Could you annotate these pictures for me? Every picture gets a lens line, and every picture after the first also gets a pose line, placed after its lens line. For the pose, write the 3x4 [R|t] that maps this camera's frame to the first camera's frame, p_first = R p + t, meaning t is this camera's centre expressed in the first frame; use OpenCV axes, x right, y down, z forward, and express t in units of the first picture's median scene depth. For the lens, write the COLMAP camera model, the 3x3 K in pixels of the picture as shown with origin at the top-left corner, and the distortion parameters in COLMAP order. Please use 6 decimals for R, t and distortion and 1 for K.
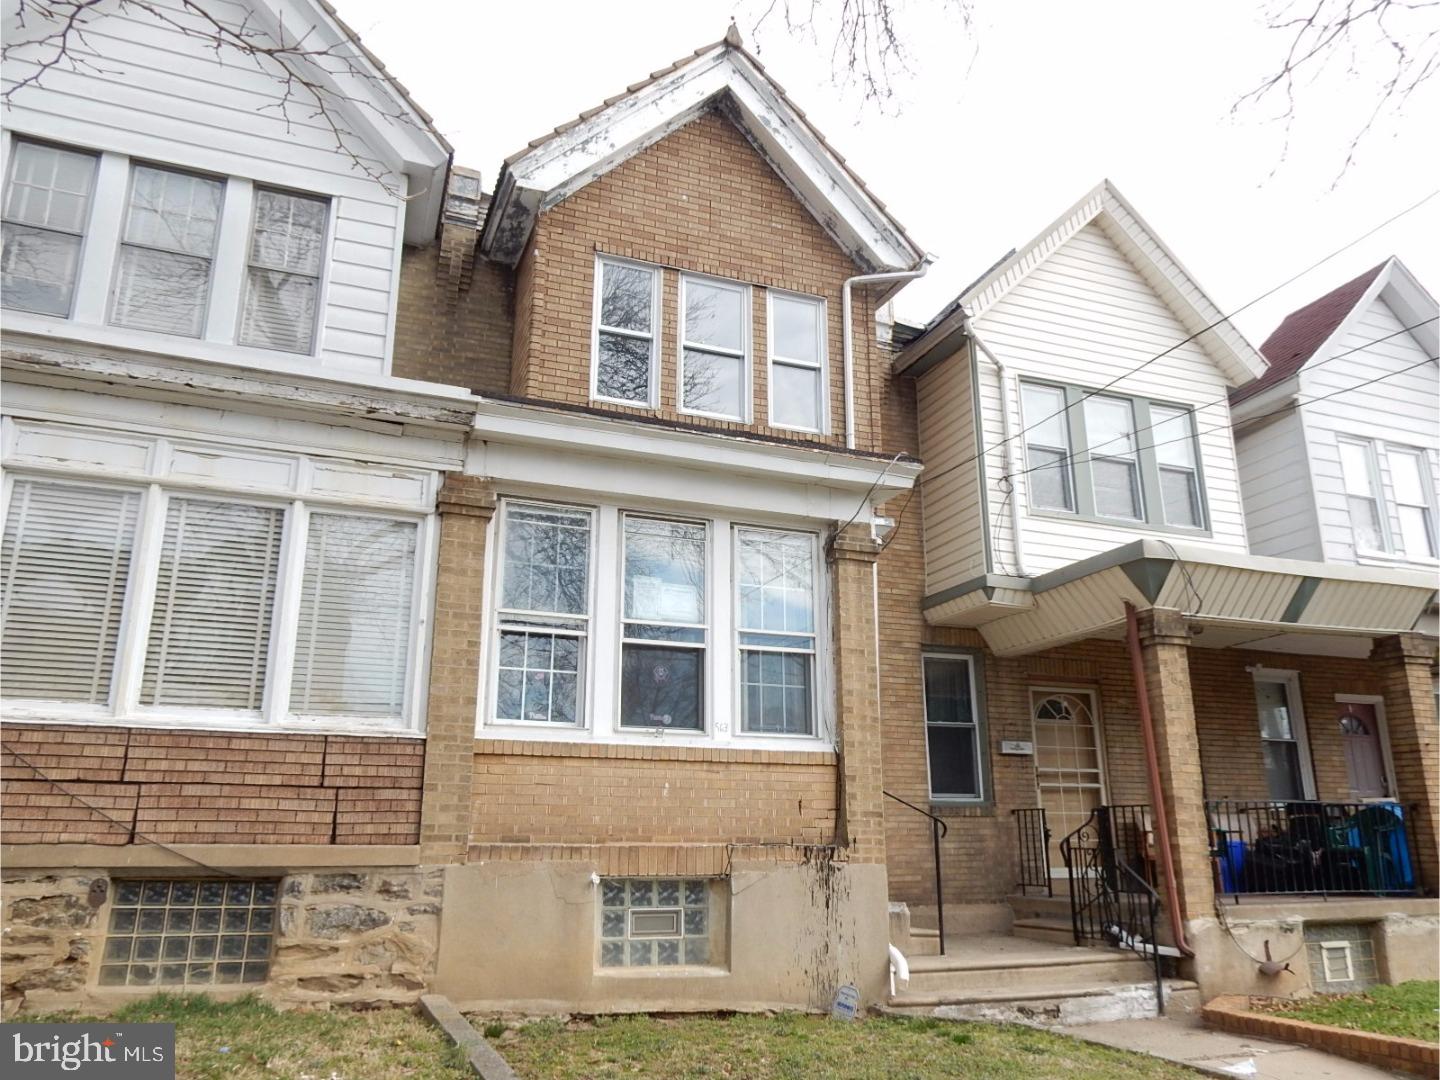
lens RADIAL K [[1073.2, 0, 724.0], [0, 1073.2, 541.5], [0, 0, 1]] dist [0.002815, 0.005140]
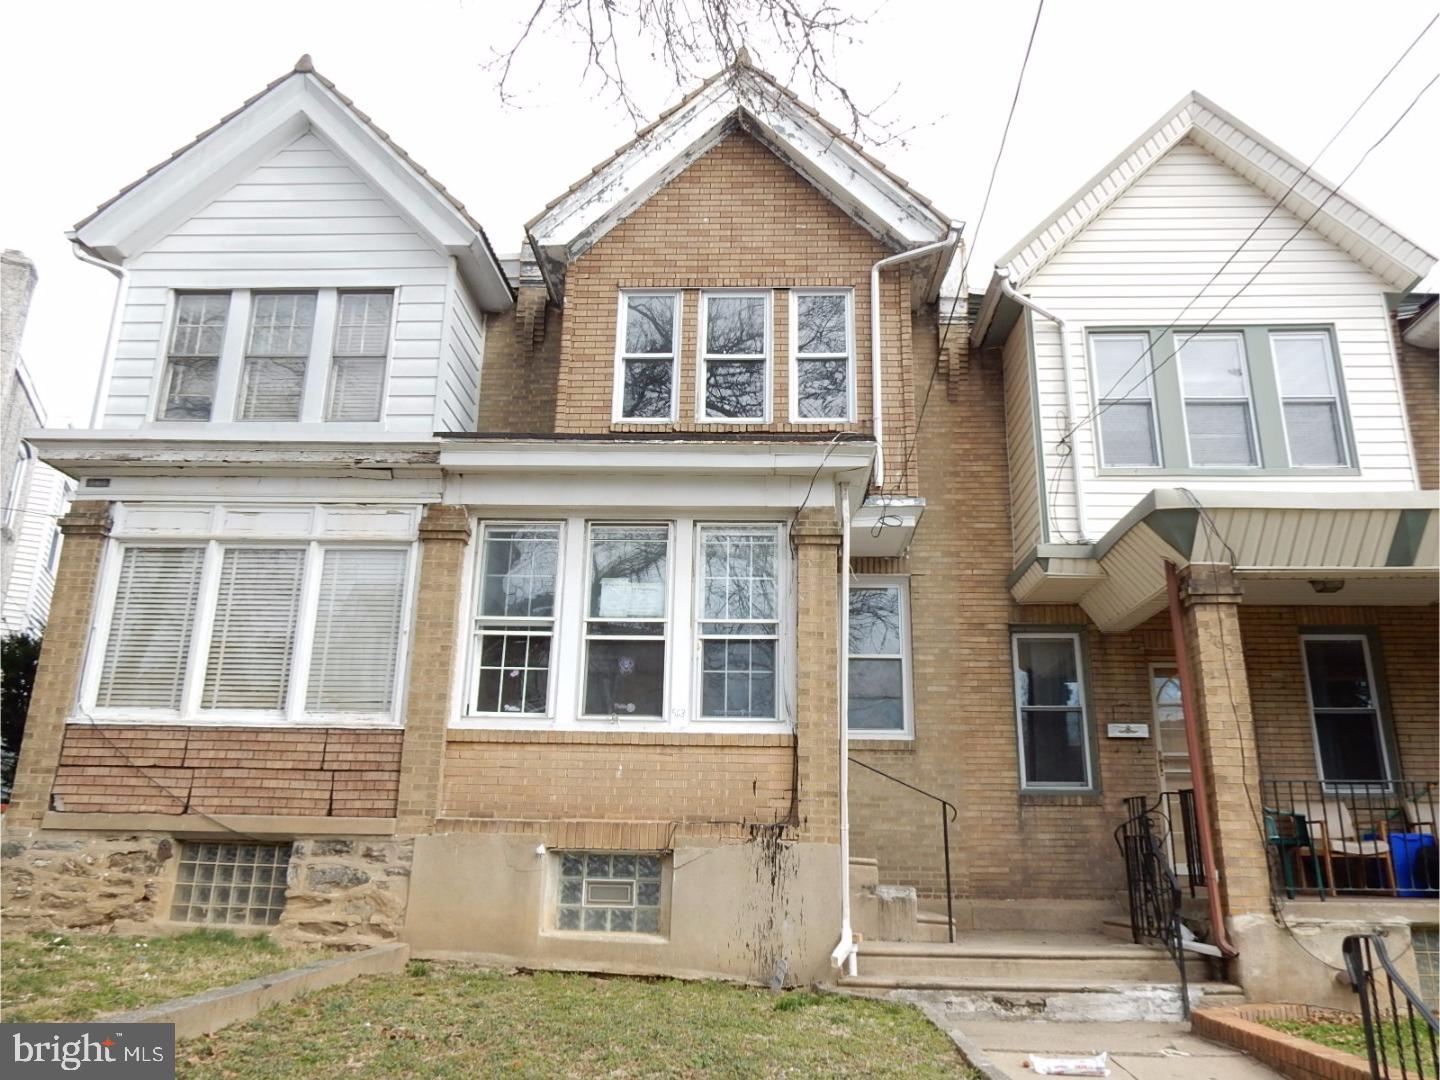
lens RADIAL K [[1073.2, 0, 727.7], [0, 1073.2, 540.4], [0, 0, 1]] dist [0.002815, 0.005140]
pose [[0.915267, -0.100726, -0.390051, 0.432529], [0.094123, 0.994907, -0.036059, 0.041564], [0.391697, -0.003710, 0.920087, 0.035807]]
